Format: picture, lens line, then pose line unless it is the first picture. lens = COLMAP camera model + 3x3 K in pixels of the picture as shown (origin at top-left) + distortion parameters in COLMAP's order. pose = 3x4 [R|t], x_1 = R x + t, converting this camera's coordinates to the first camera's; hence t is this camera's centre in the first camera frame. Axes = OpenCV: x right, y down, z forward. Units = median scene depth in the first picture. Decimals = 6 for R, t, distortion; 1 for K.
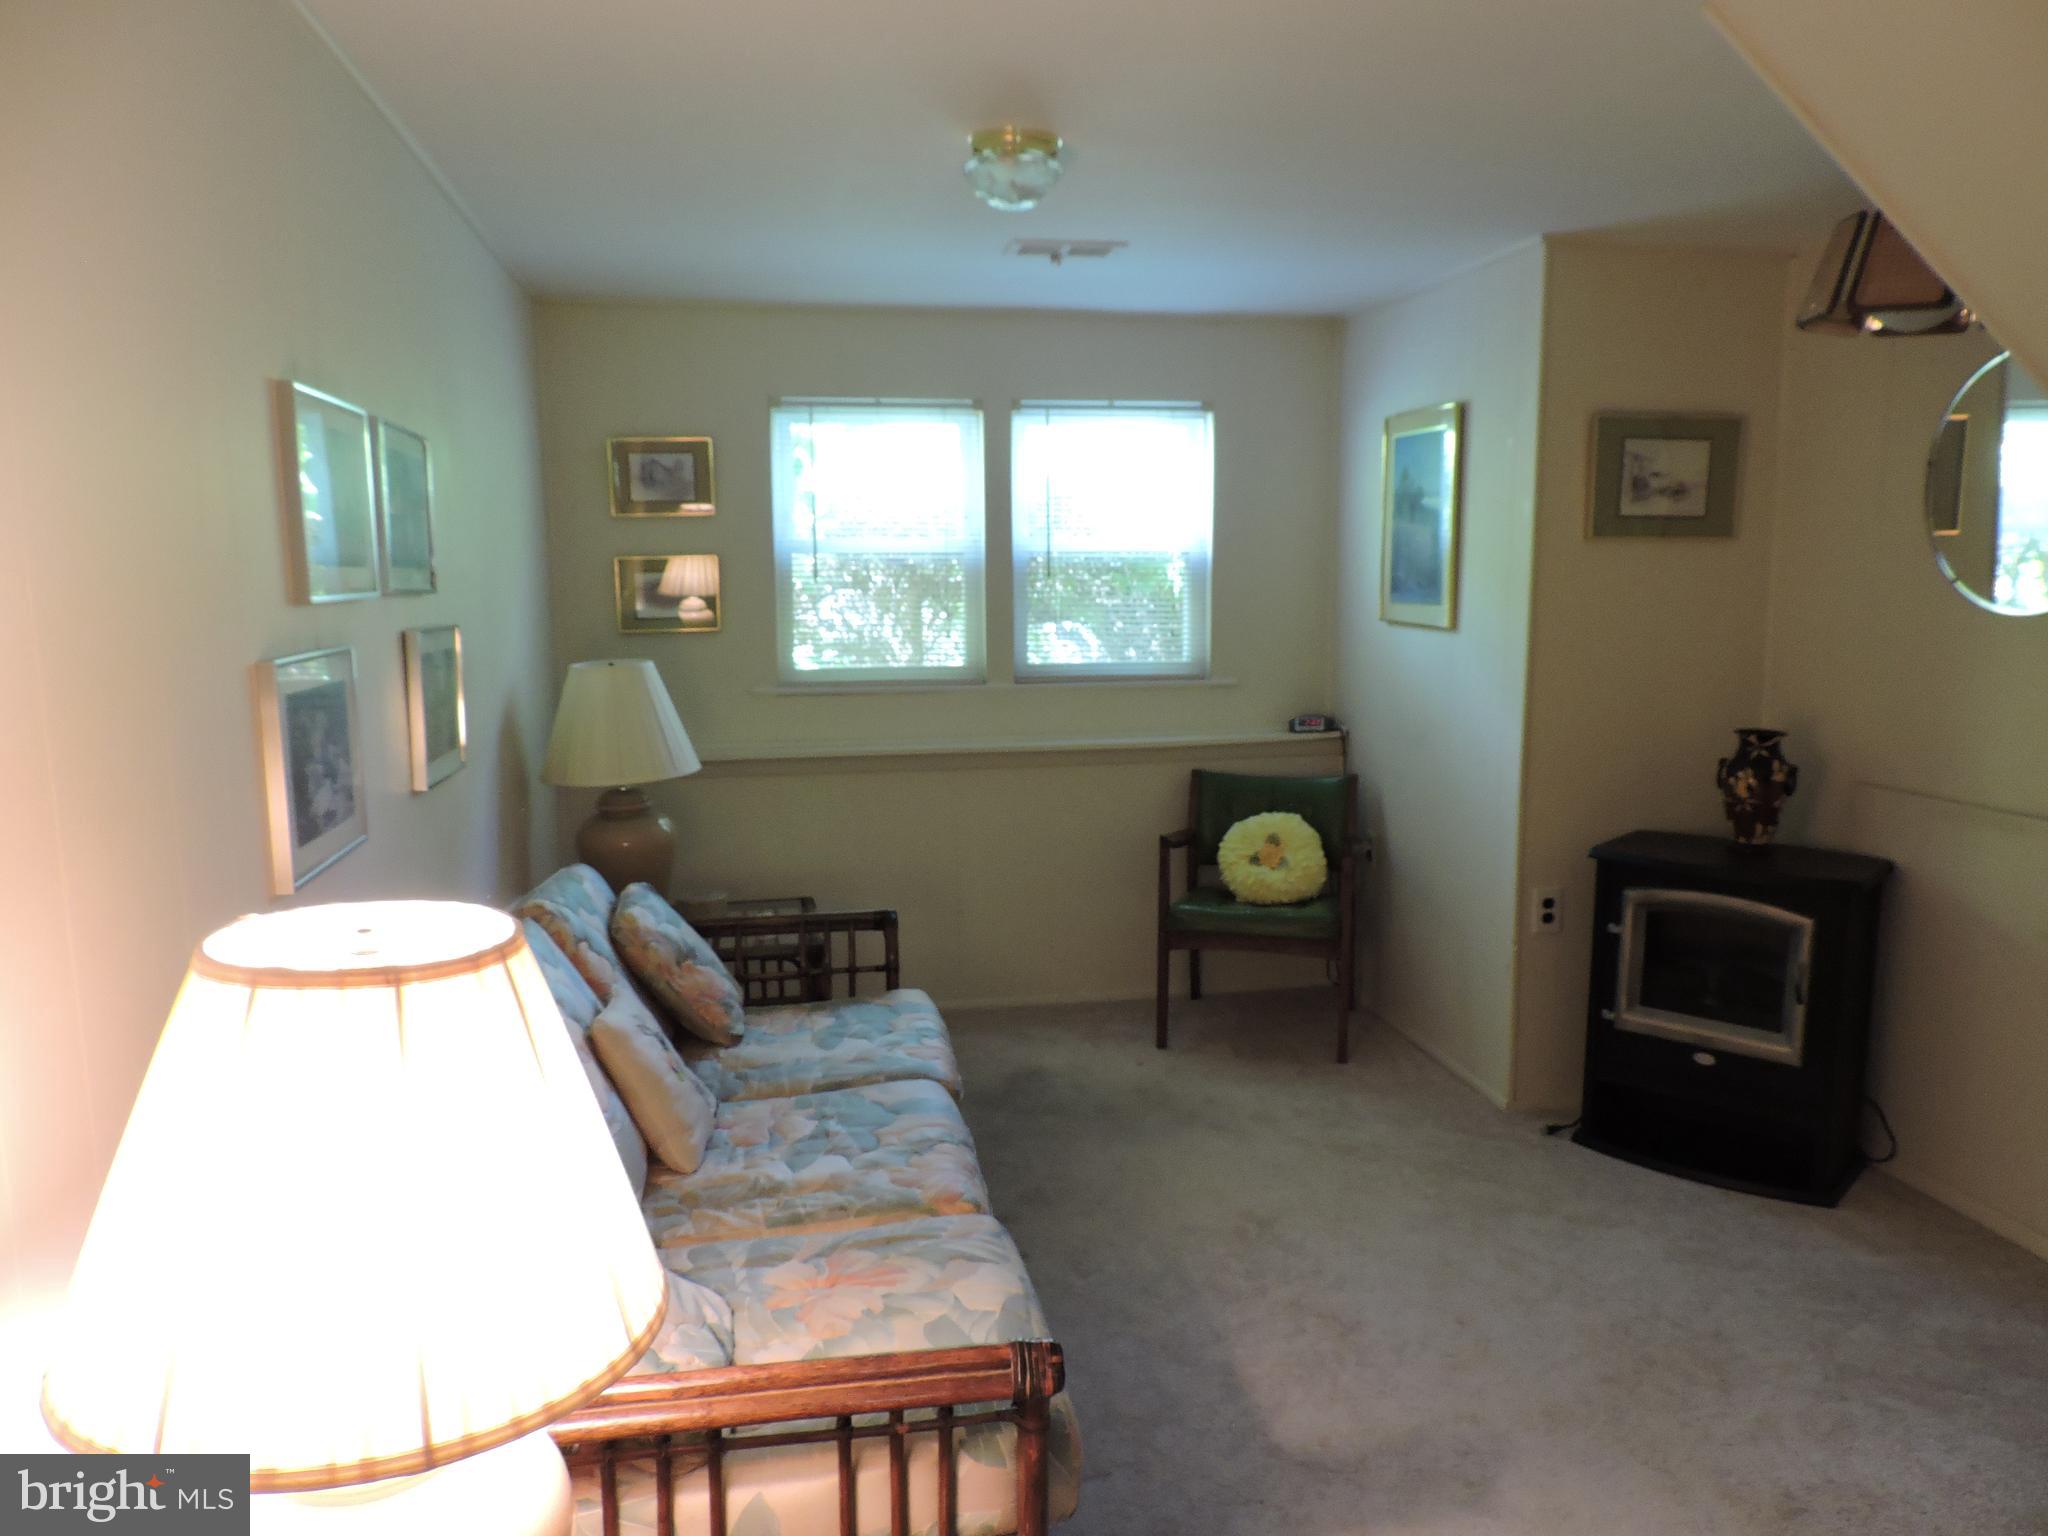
lens RADIAL K [[1437.4, 0, 1020.7], [0, 1437.4, 768.1], [0, 0, 1]] dist [-0.017584, -0.003315]
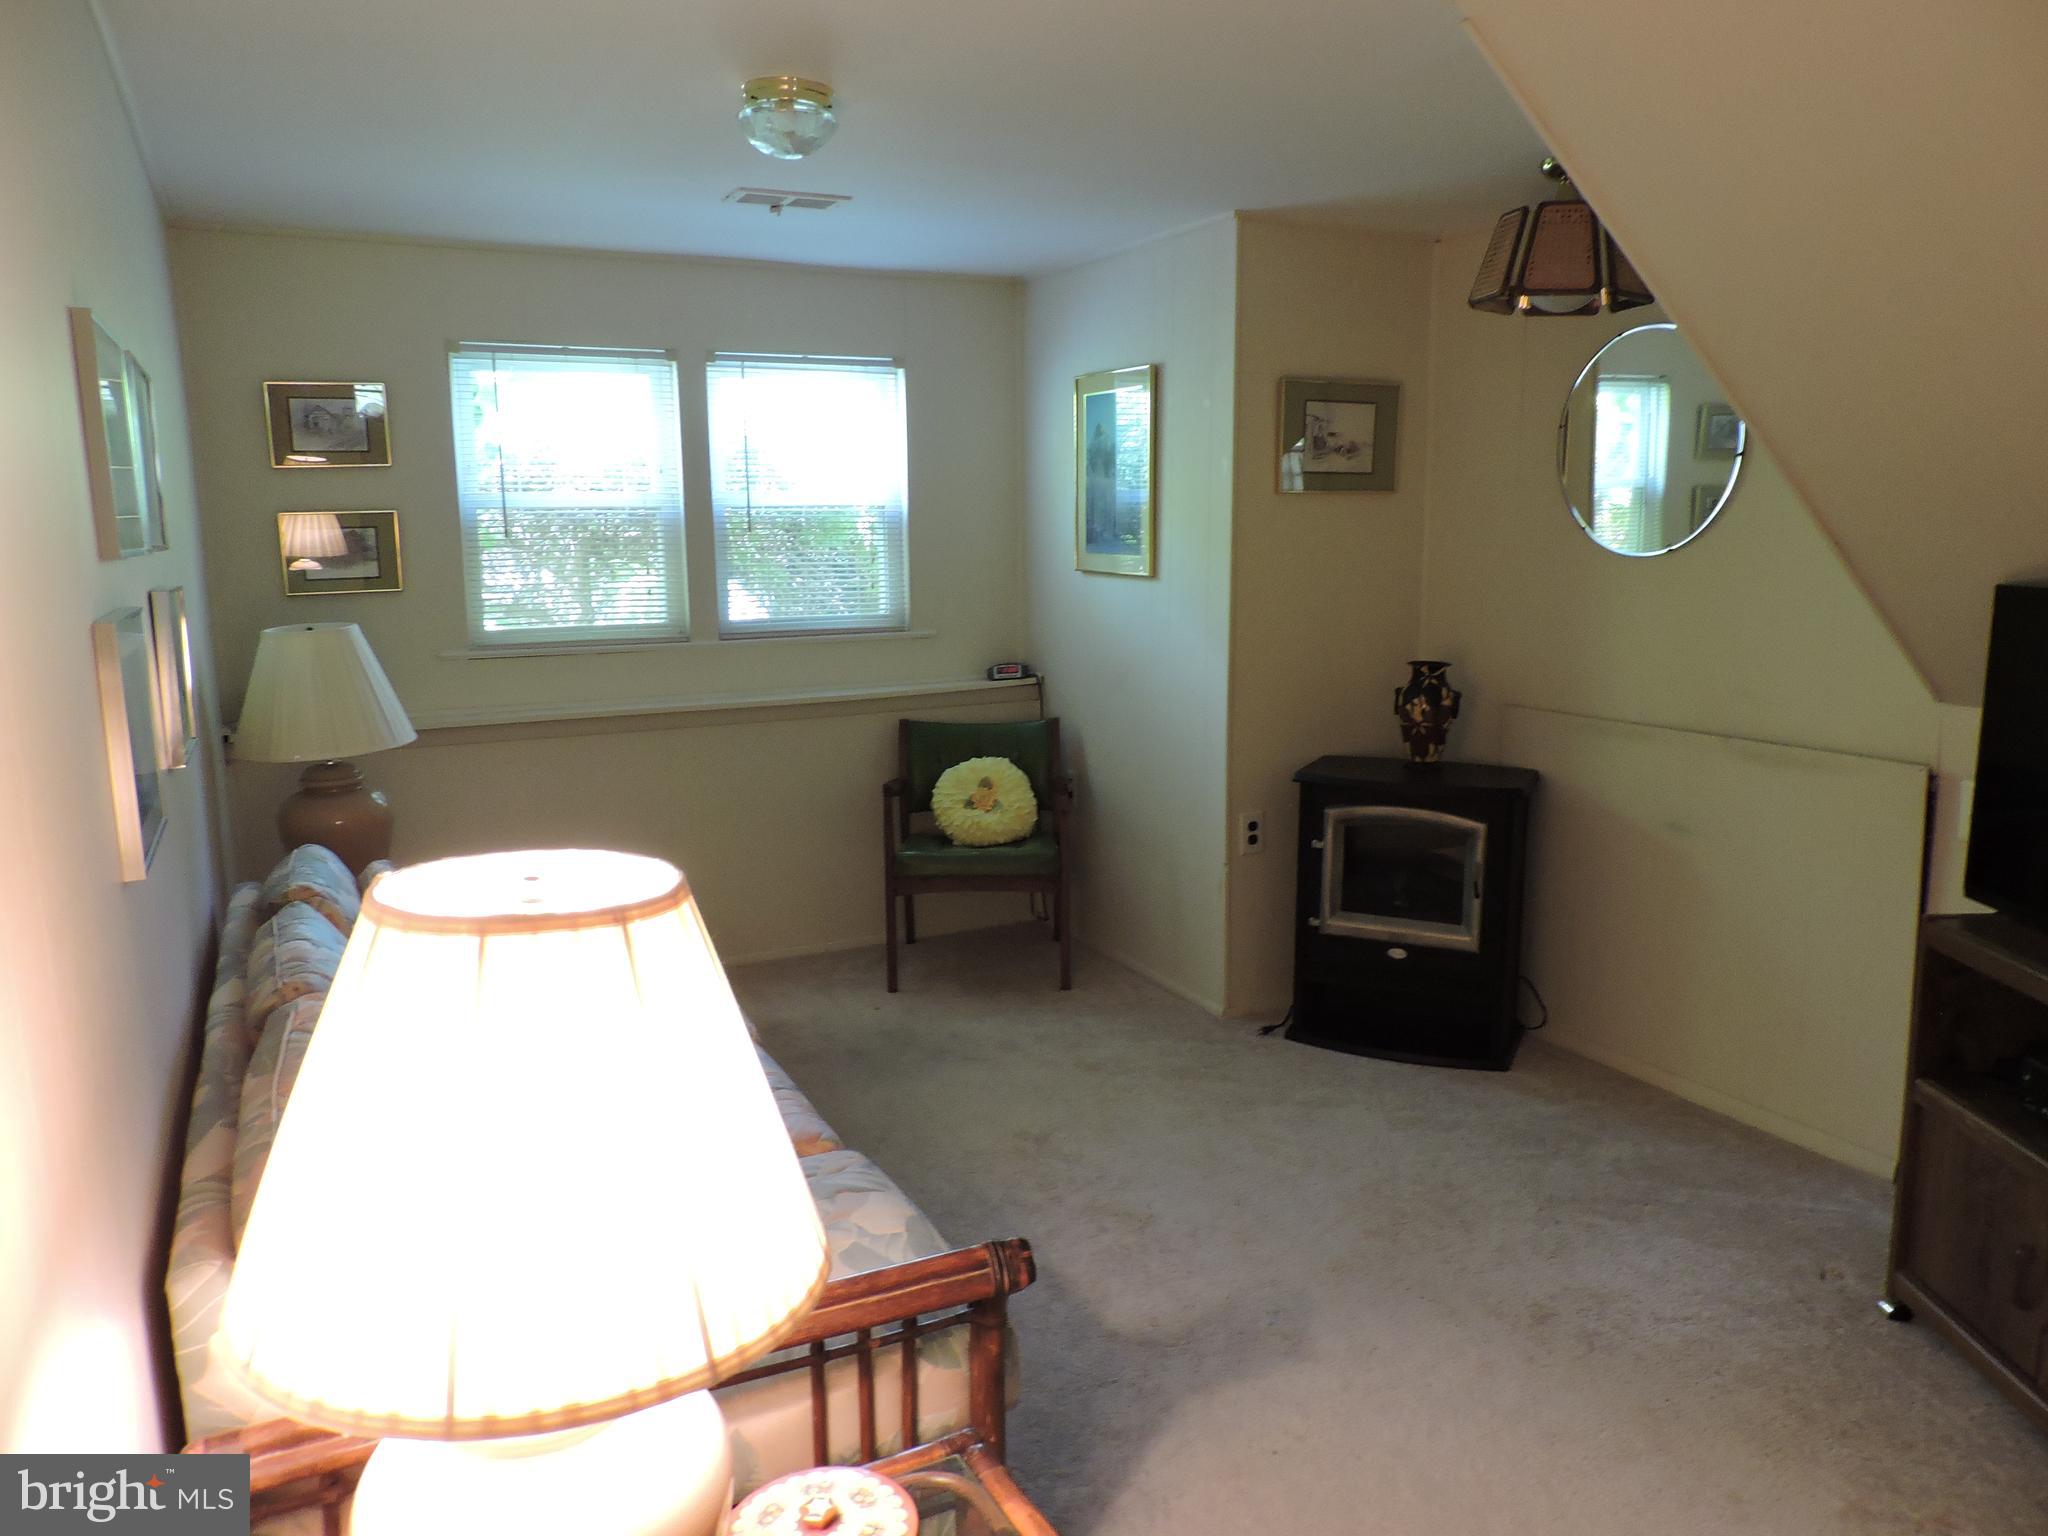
lens RADIAL K [[1437.4, 0, 1024.1], [0, 1437.4, 765.8], [0, 0, 1]] dist [-0.017584, -0.003315]
pose [[0.962078, -0.049369, 0.268270, -0.101679], [0.041896, 0.998560, 0.033514, 0.004400], [-0.269538, -0.021004, 0.962761, -0.011107]]
